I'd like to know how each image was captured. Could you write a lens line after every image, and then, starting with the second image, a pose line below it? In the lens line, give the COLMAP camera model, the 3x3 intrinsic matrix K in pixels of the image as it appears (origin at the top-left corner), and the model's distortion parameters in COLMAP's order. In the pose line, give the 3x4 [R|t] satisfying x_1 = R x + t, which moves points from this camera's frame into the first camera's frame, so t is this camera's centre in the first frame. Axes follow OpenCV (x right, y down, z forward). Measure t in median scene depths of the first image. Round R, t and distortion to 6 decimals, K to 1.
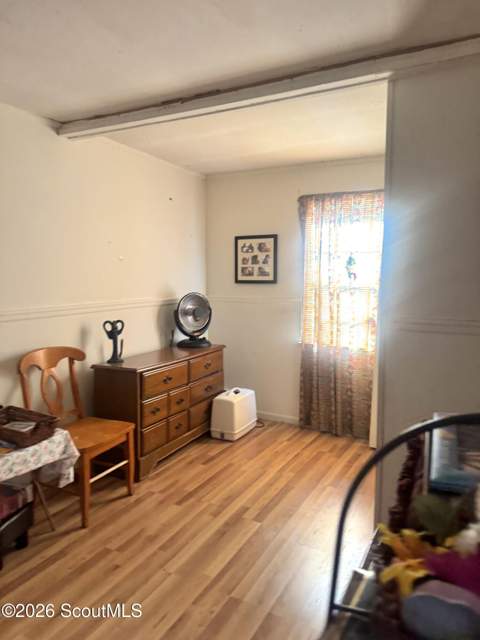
lens RADIAL K [[455.9, 0, 240.0], [0, 455.9, 320.0], [0, 0, 1]] dist [0.166088, -0.231343]
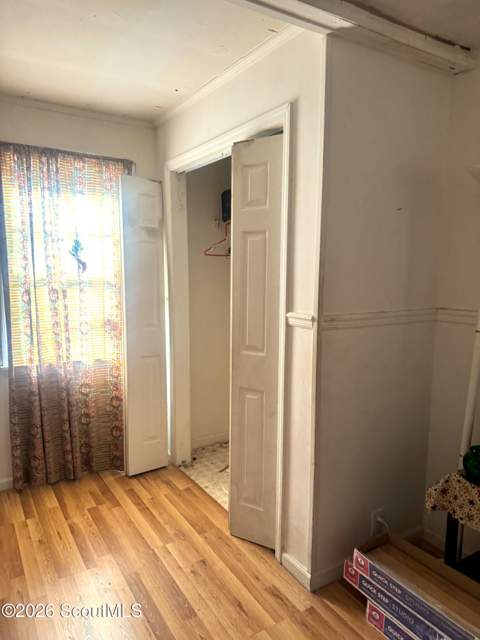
lens RADIAL K [[457.8, 0, 240.0], [0, 457.8, 320.0], [0, 0, 1]] dist [-0.004917, -0.002607]
pose [[0.494441, -0.103900, 0.862979, -0.275236], [0.079364, 0.994079, 0.074213, -0.041870], [-0.865581, 0.031796, 0.499759, 0.399489]]
